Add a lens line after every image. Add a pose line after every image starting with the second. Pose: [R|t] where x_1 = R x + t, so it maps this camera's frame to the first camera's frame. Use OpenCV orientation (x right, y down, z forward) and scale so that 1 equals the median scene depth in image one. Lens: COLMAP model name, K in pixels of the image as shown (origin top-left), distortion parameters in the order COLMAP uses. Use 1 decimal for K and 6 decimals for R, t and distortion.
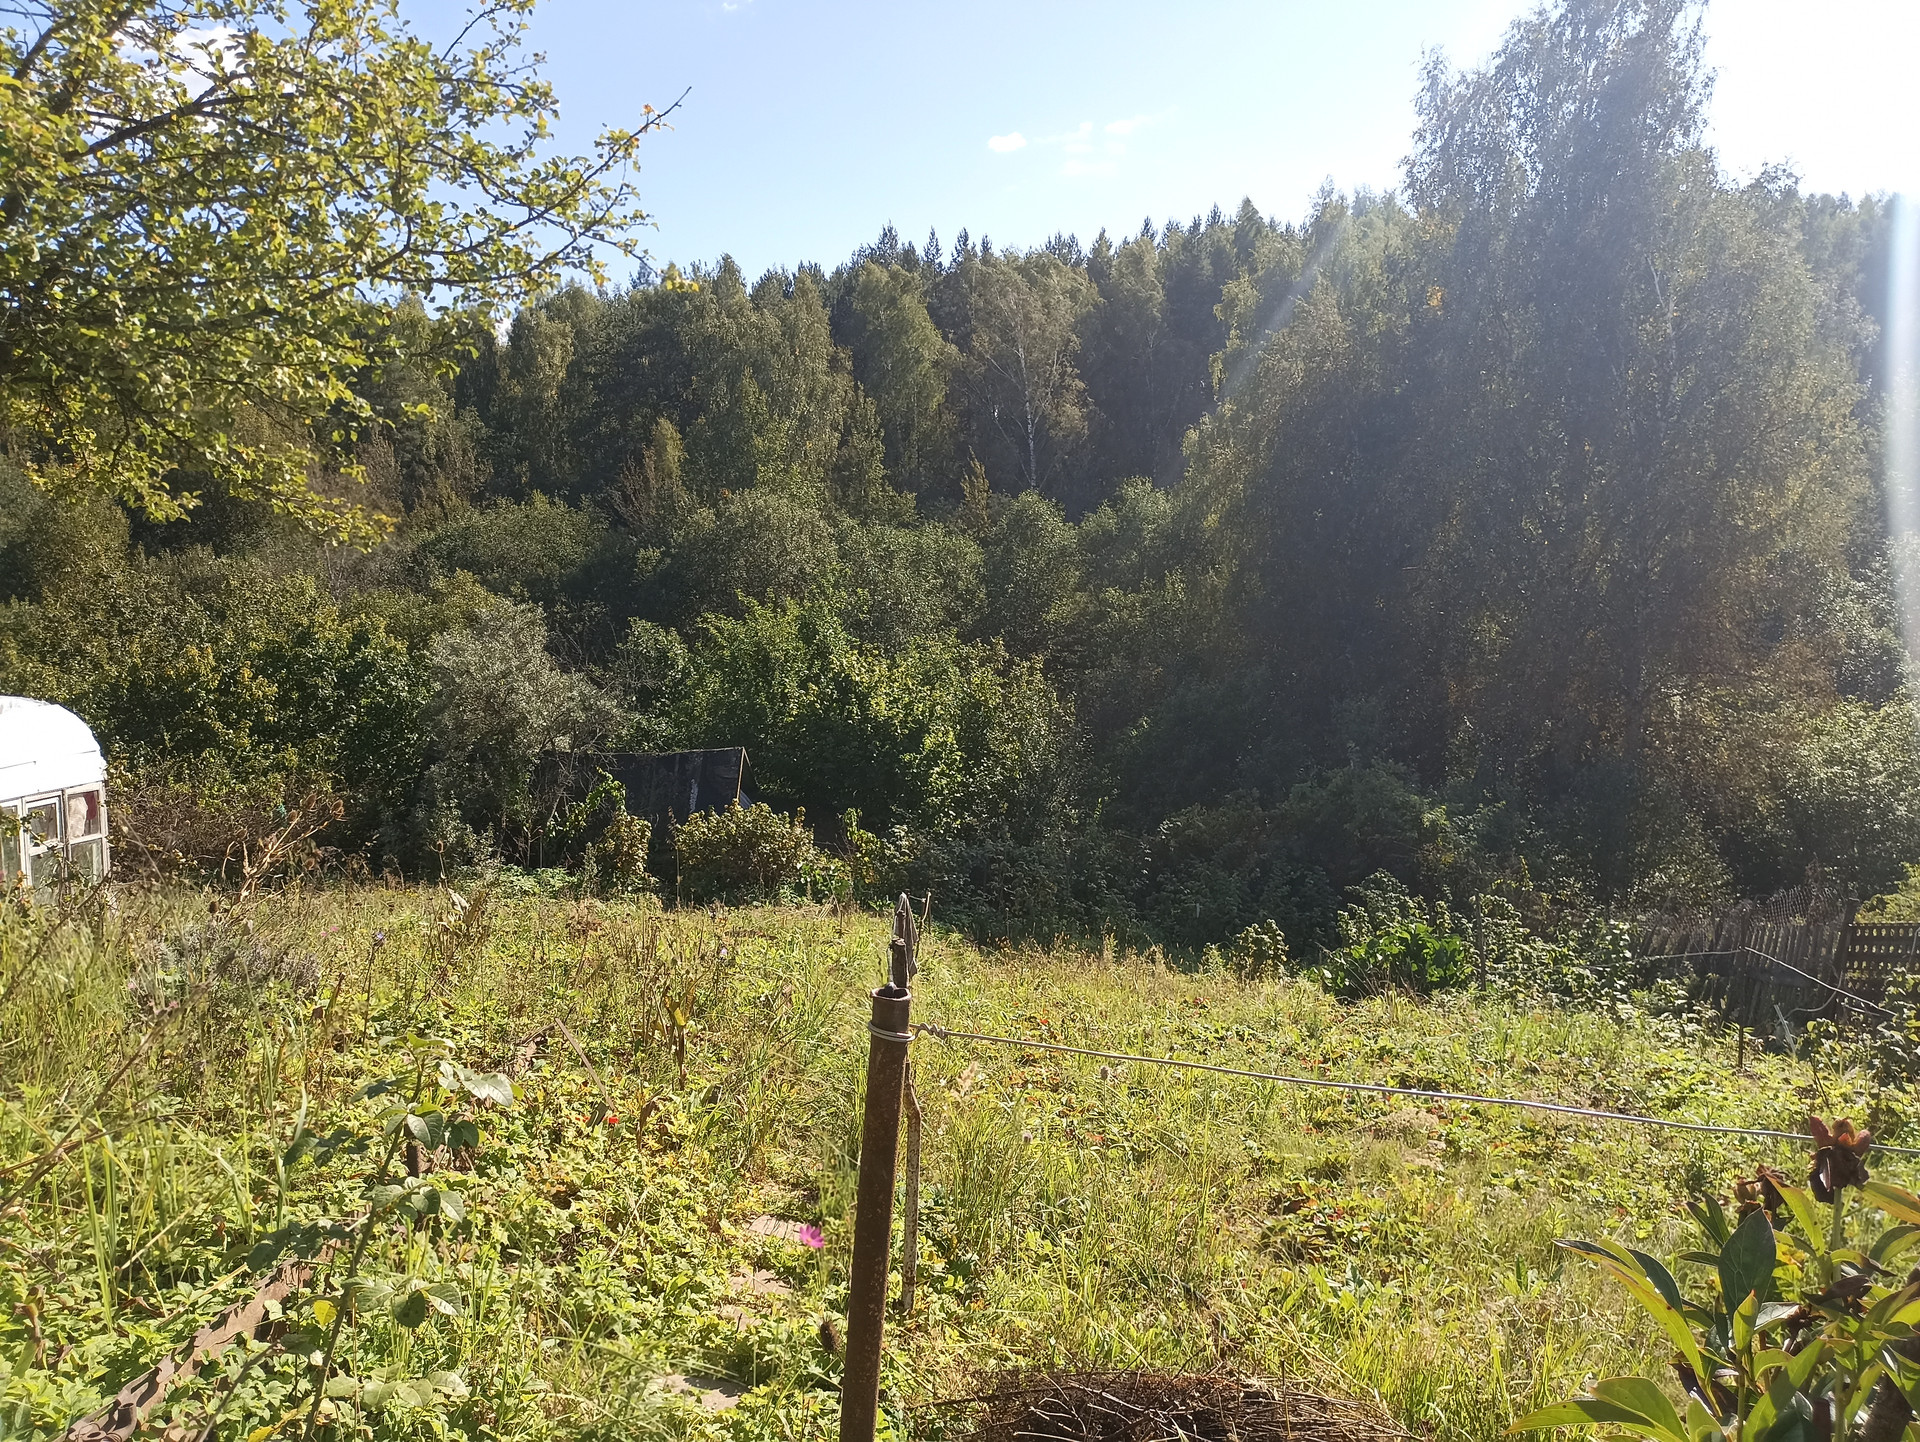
lens RADIAL K [[1524.4, 0, 960.0], [0, 1524.4, 721.0], [0, 0, 1]] dist [0.085315, -0.142669]
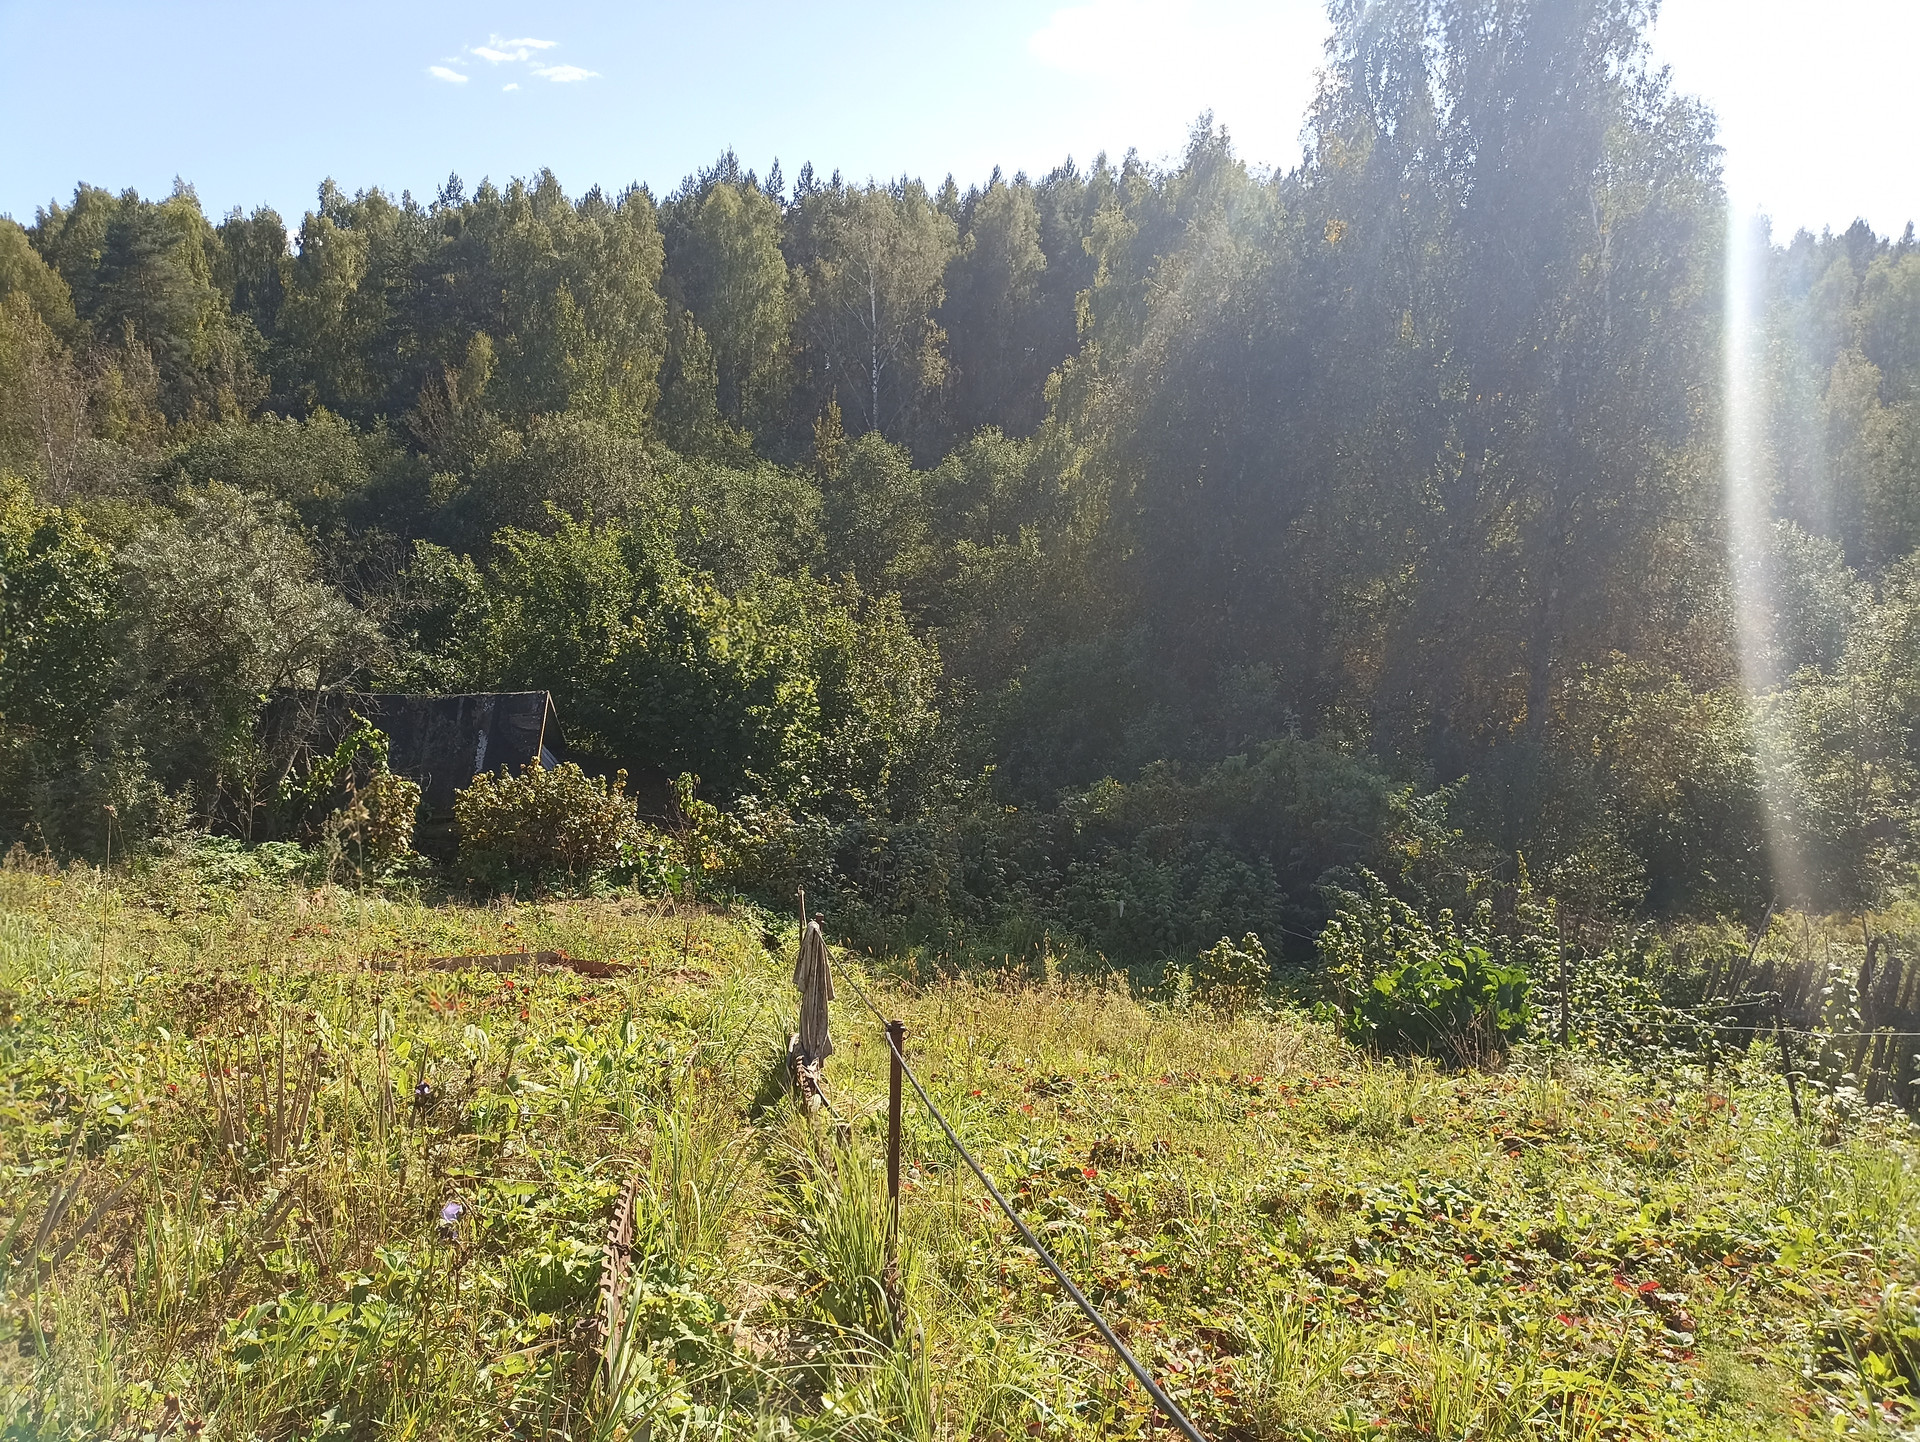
lens RADIAL K [[1524.4, 0, 960.0], [0, 1524.4, 721.0], [0, 0, 1]] dist [0.085315, -0.142669]
pose [[0.992210, 0.029332, 0.121071, -0.024924], [-0.031970, 0.999291, 0.019903, 0.009355], [-0.120402, -0.023619, 0.992444, 0.179362]]
